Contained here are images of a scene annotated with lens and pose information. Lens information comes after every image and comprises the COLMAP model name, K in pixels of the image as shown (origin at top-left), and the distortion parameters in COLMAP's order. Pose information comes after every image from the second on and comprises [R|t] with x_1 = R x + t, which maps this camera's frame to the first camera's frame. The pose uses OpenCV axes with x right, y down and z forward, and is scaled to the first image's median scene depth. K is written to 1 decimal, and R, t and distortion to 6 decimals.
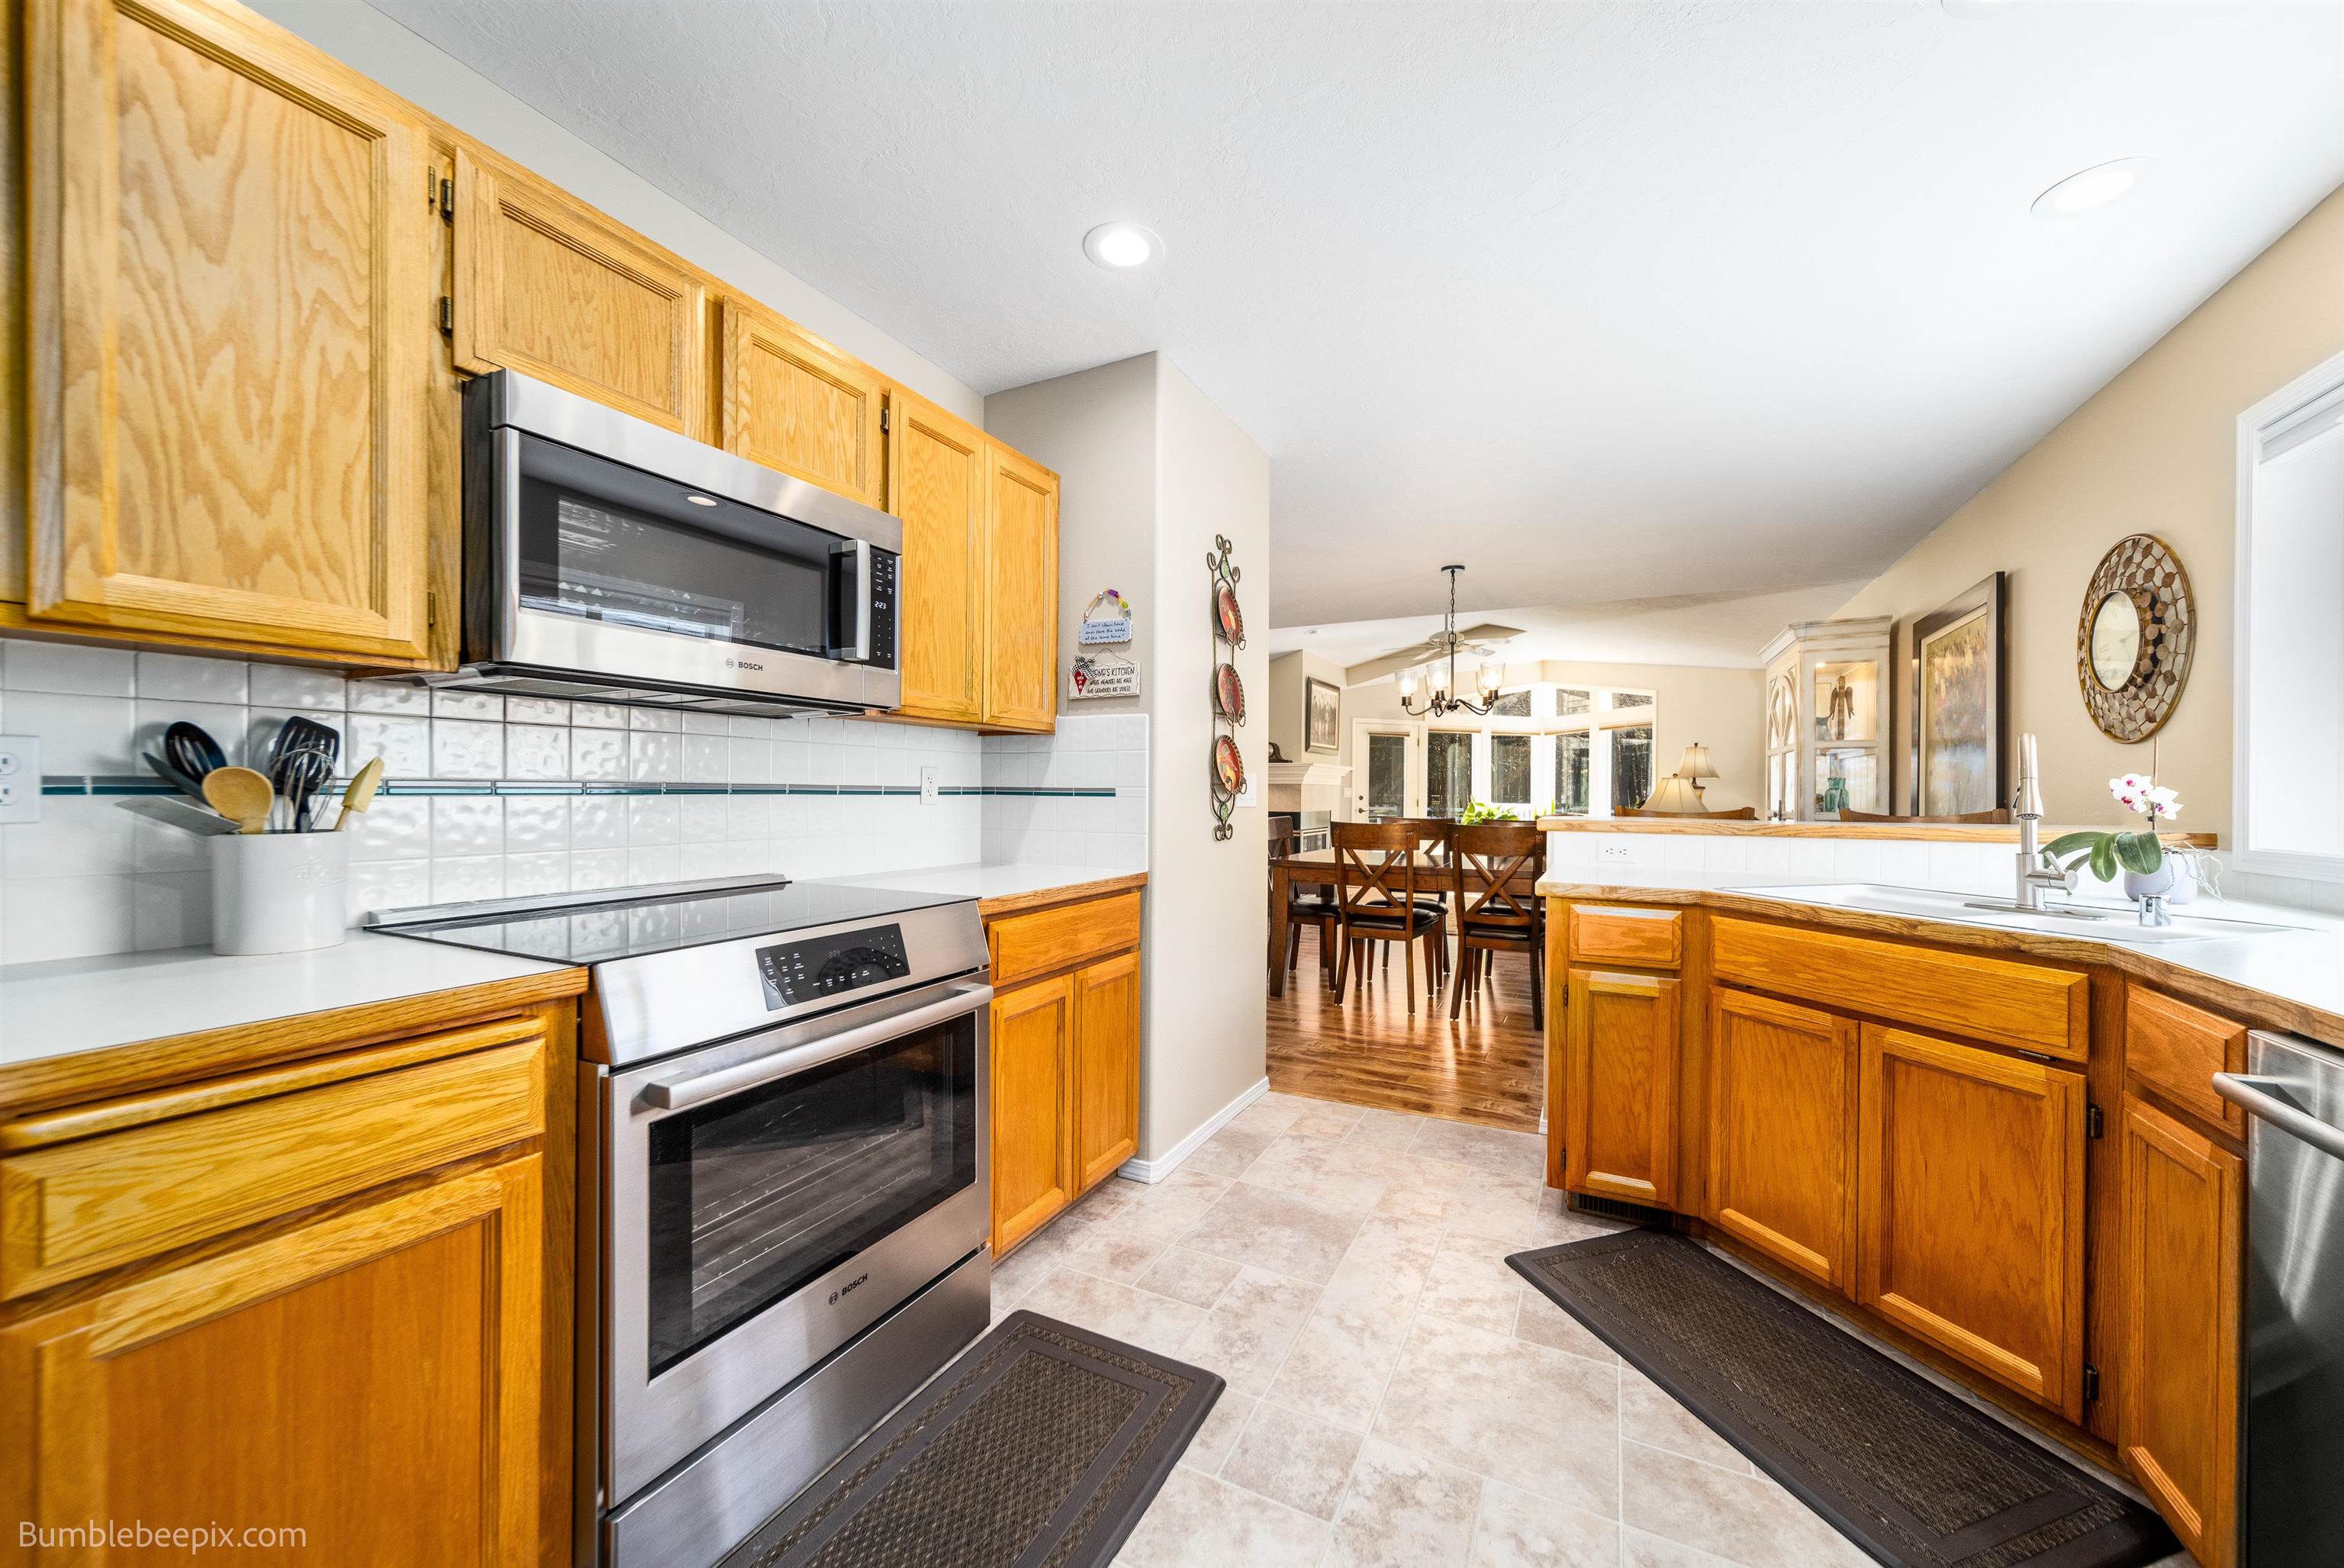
lens RADIAL K [[841.5, 0, 1187.3], [0, 841.5, 794.0], [0, 0, 1]] dist [0.000660, -0.001262]
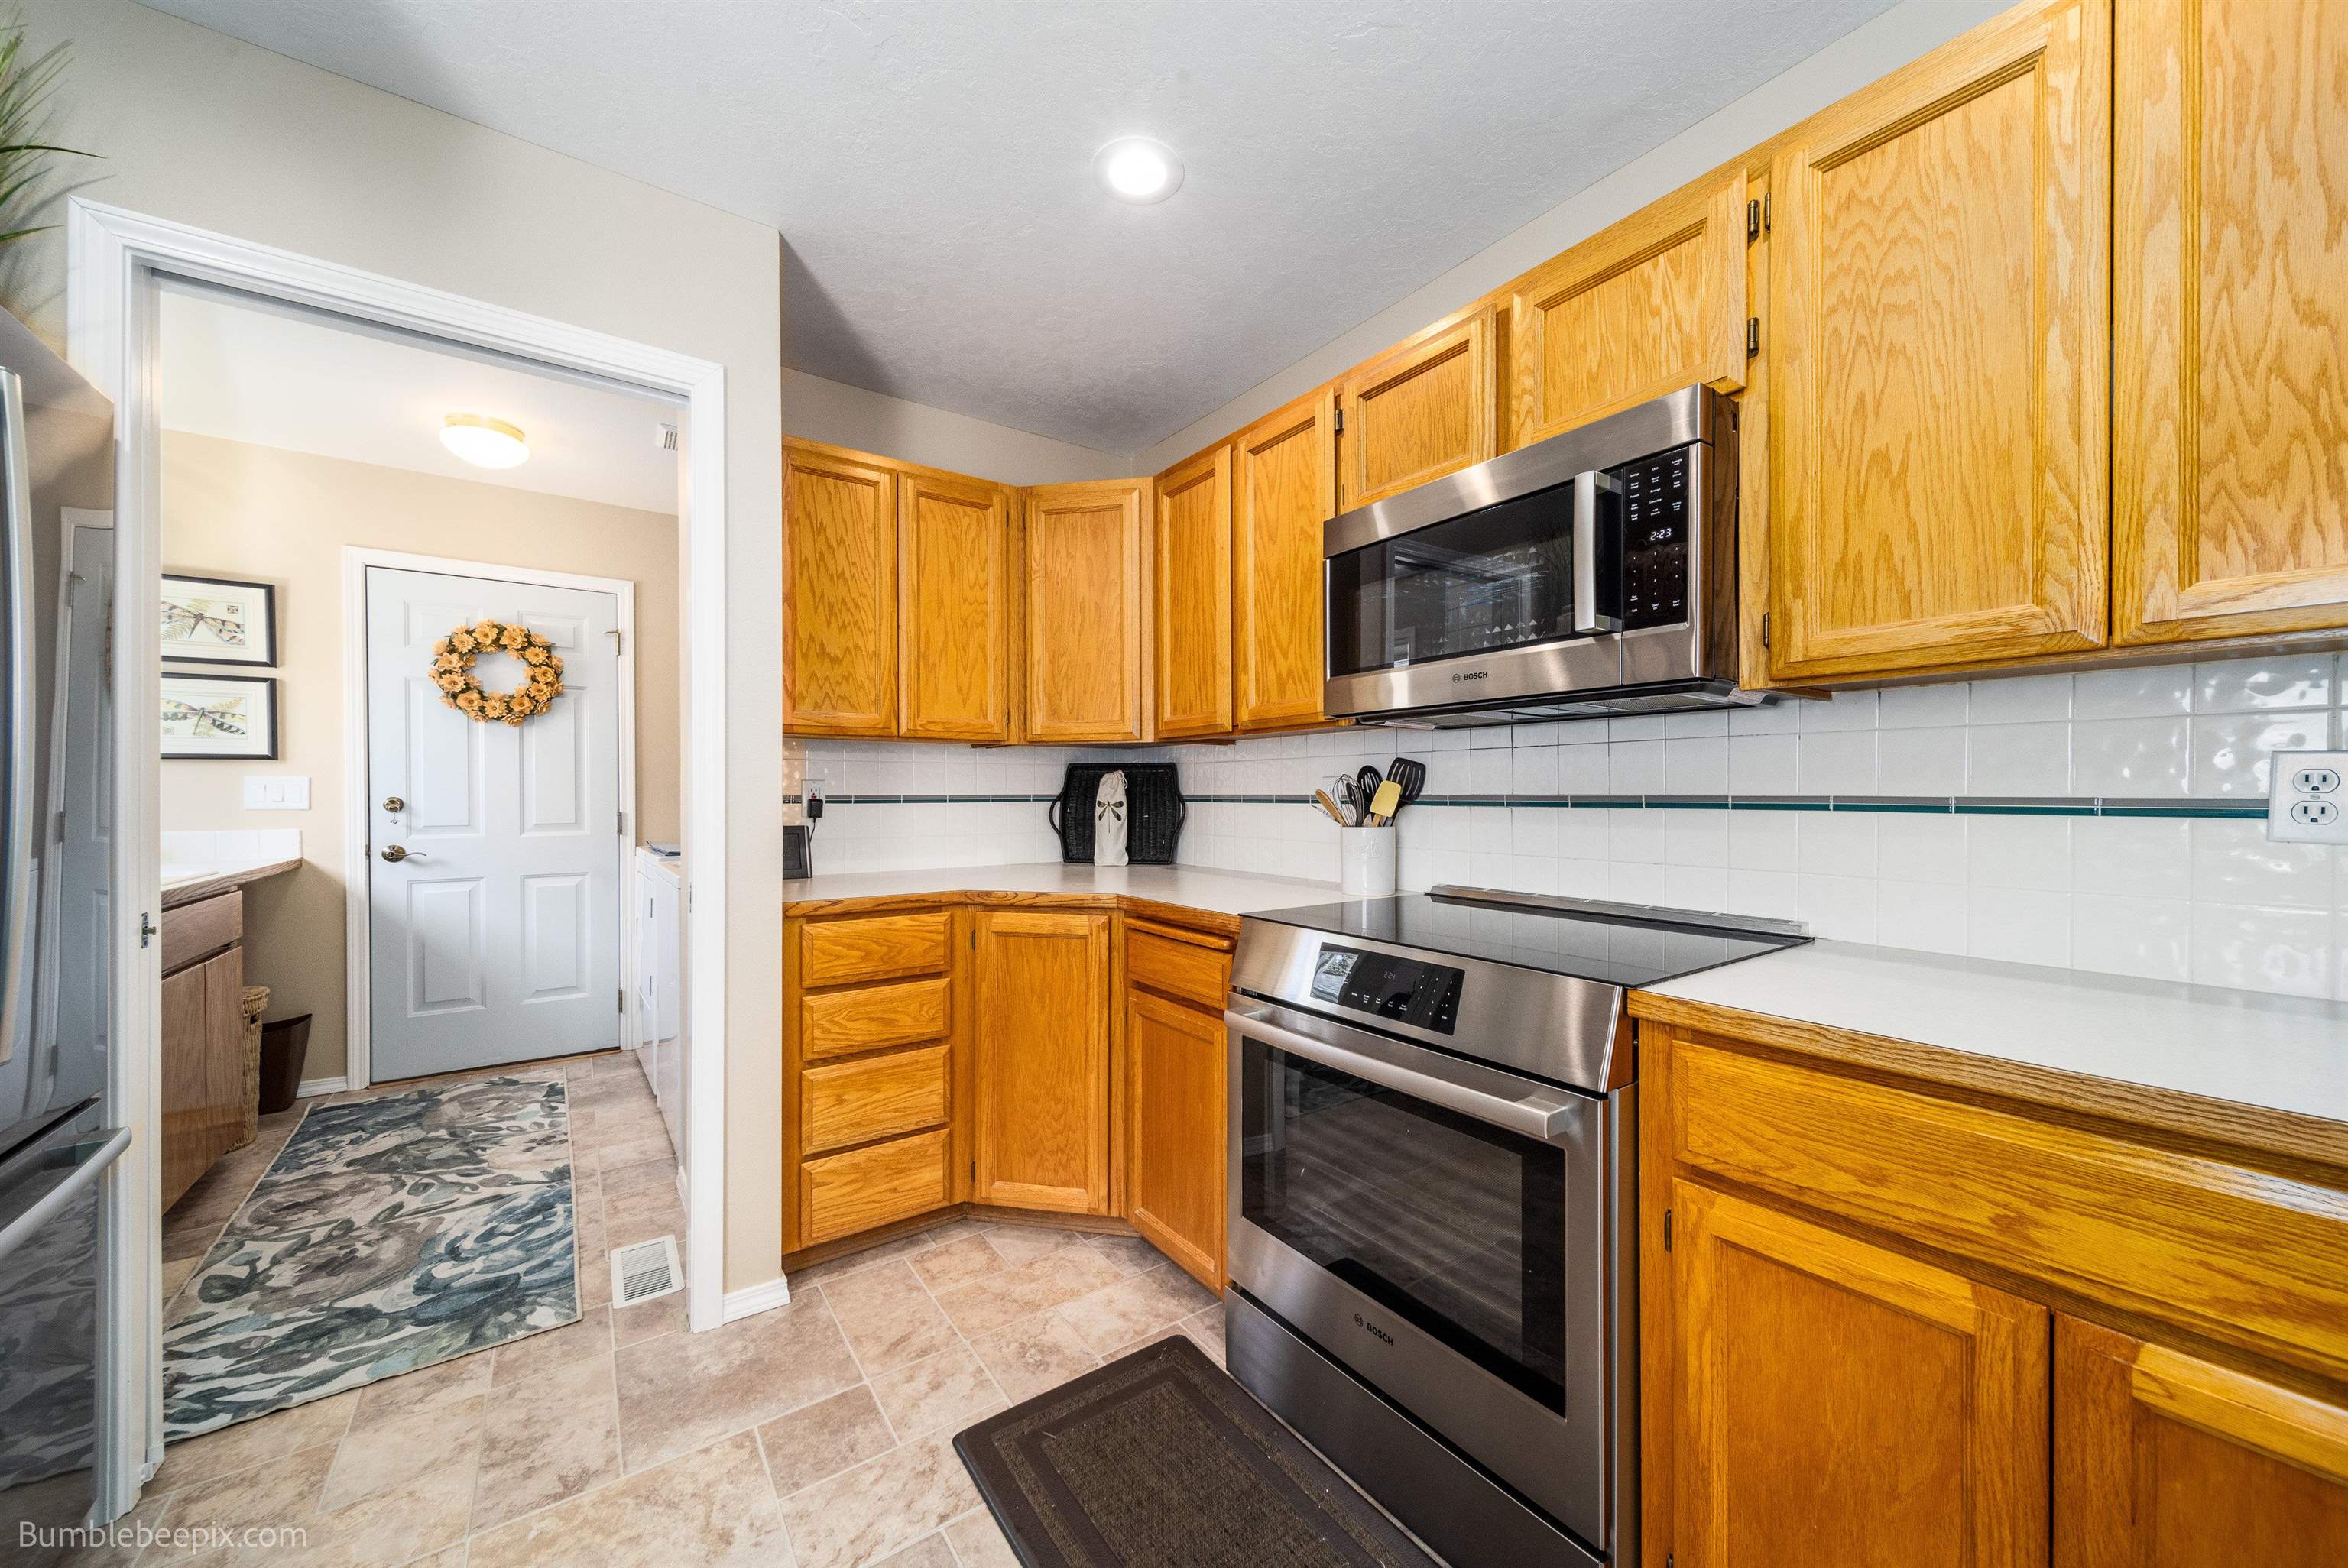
lens RADIAL K [[842.8, 0, 1186.2], [0, 842.8, 795.5], [0, 0, 1]] dist [0.000660, -0.001262]
pose [[-0.459338, -0.004438, -0.888250, 0.390673], [-0.006444, 0.999978, -0.001664, -0.007626], [0.888238, 0.004959, -0.459356, 0.902287]]
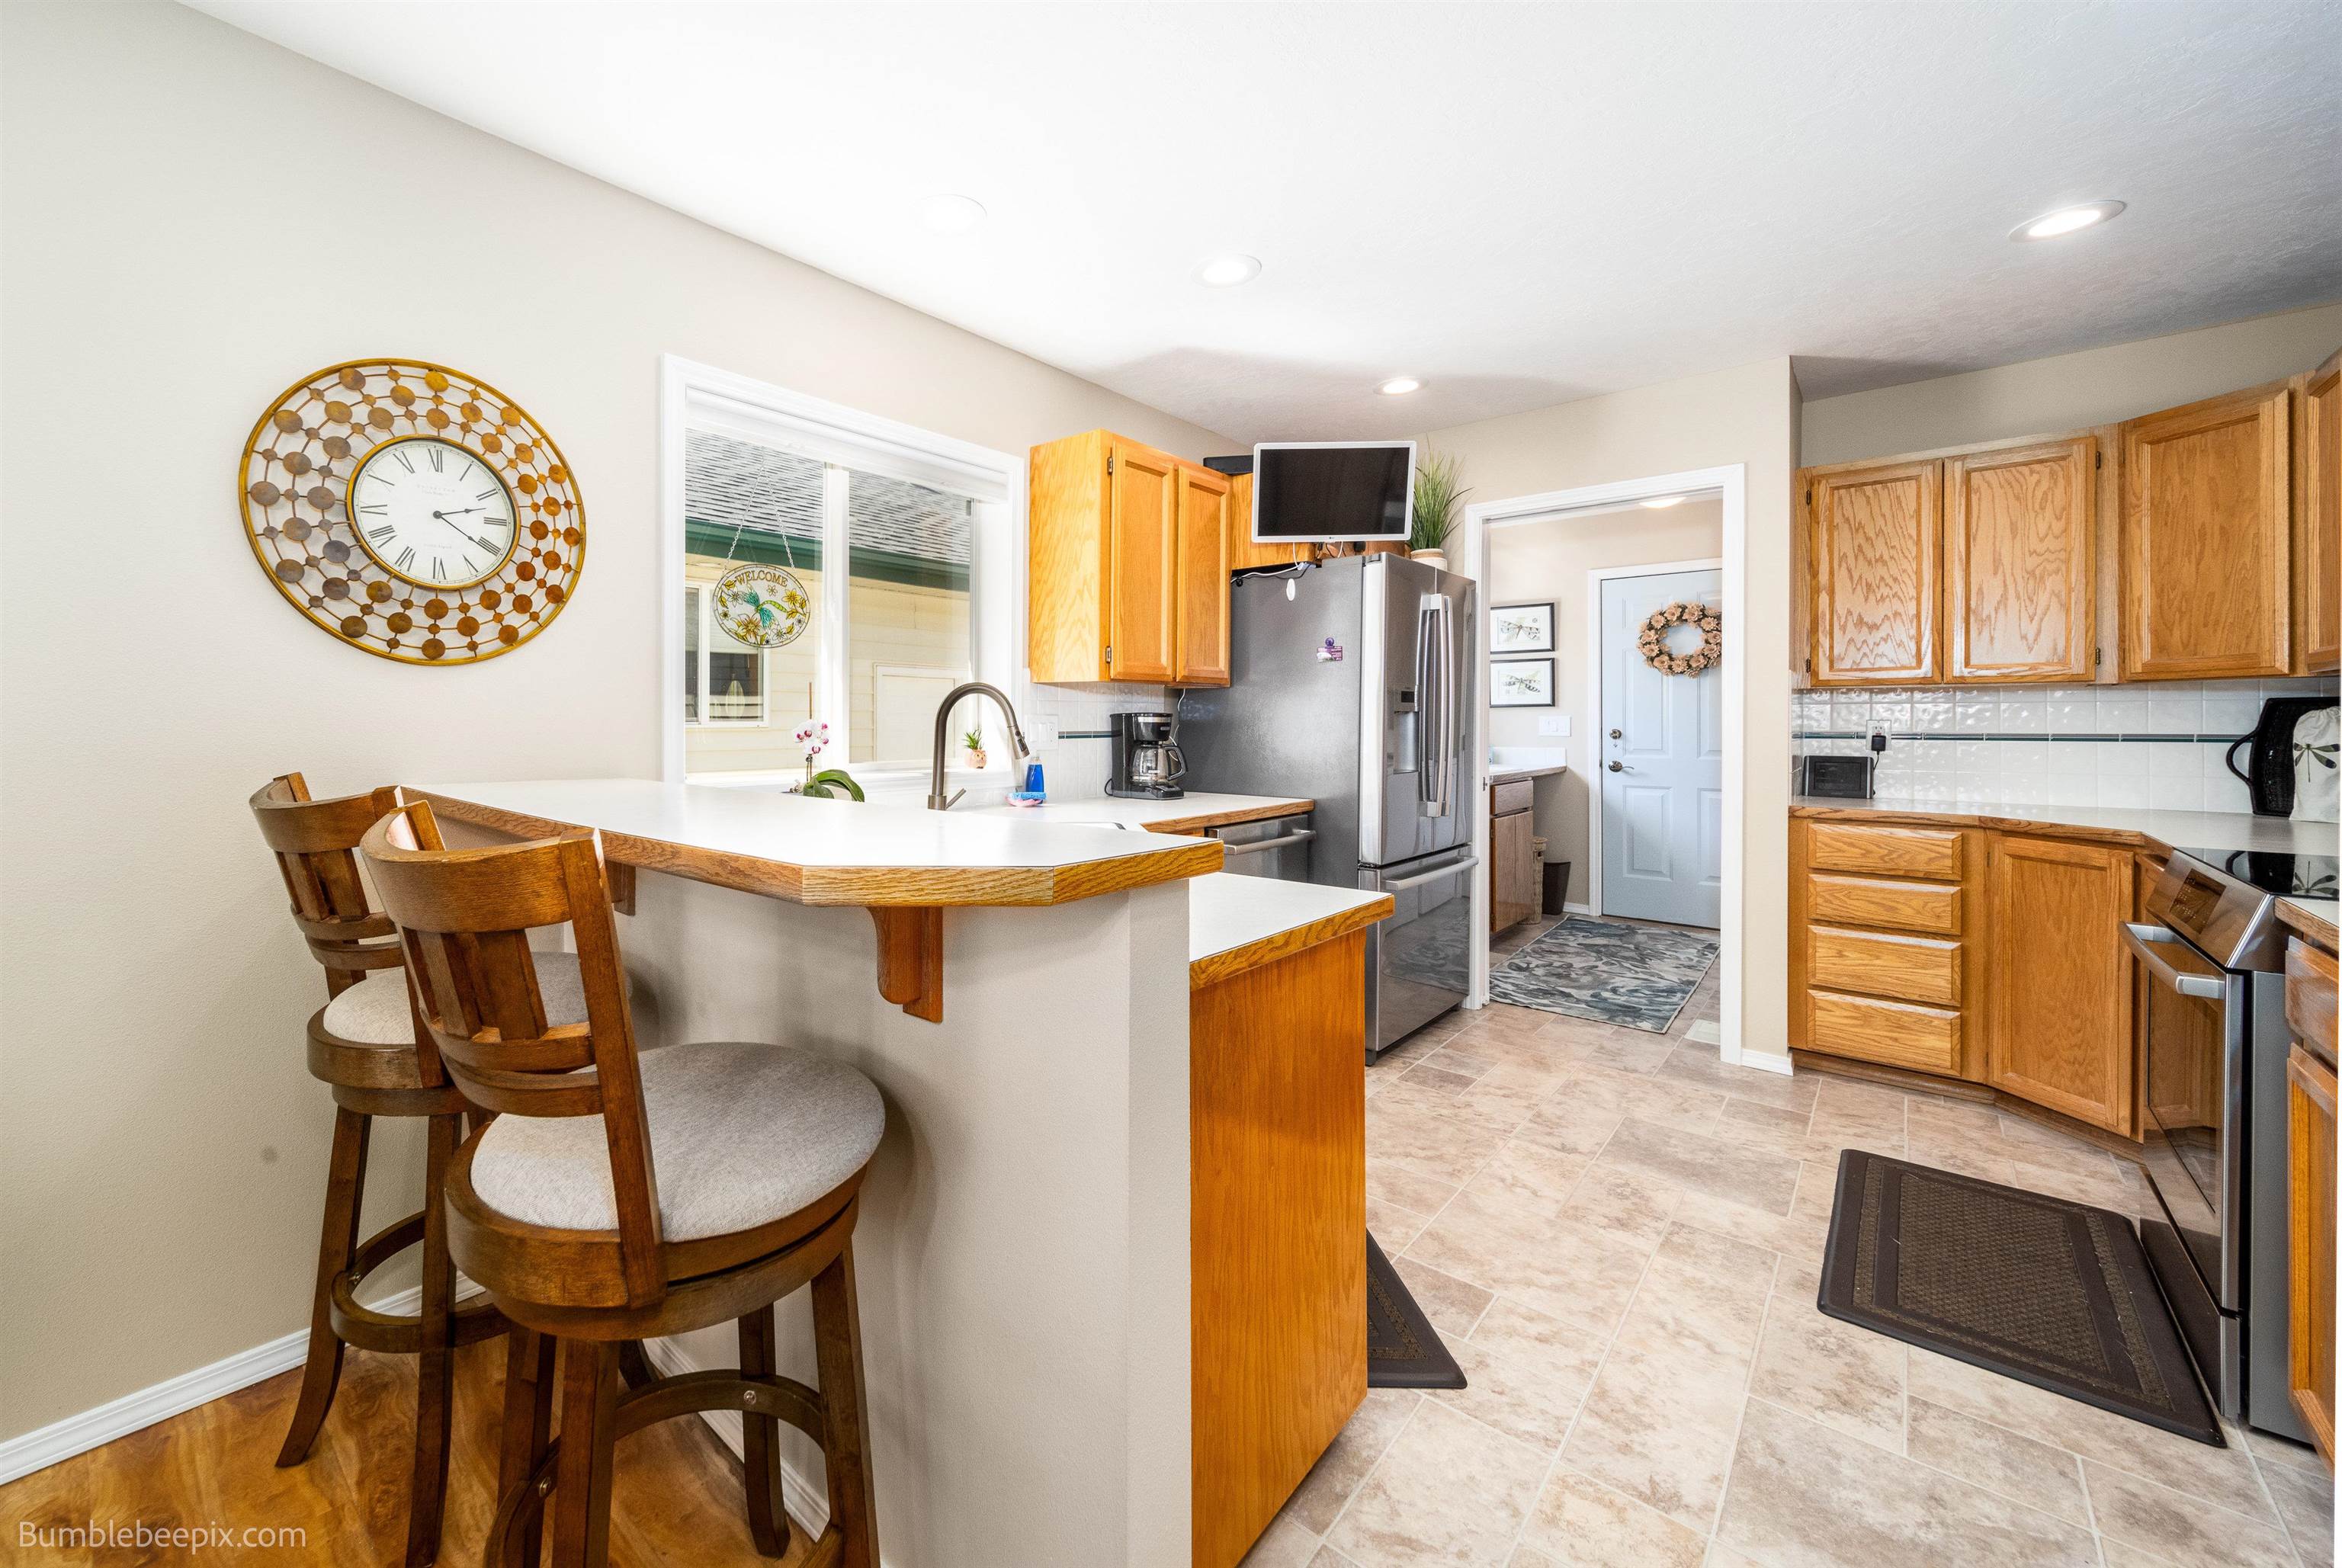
lens RADIAL K [[899.4, 0, 1004.8], [0, 899.4, 720.5], [0, 0, 1]] dist [0.004008, -0.000635]
pose [[-0.950574, -0.007447, 0.310409, 0.538187], [-0.005962, 0.999966, 0.005730, -0.028928], [-0.310441, 0.003596, -0.950586, 1.920447]]
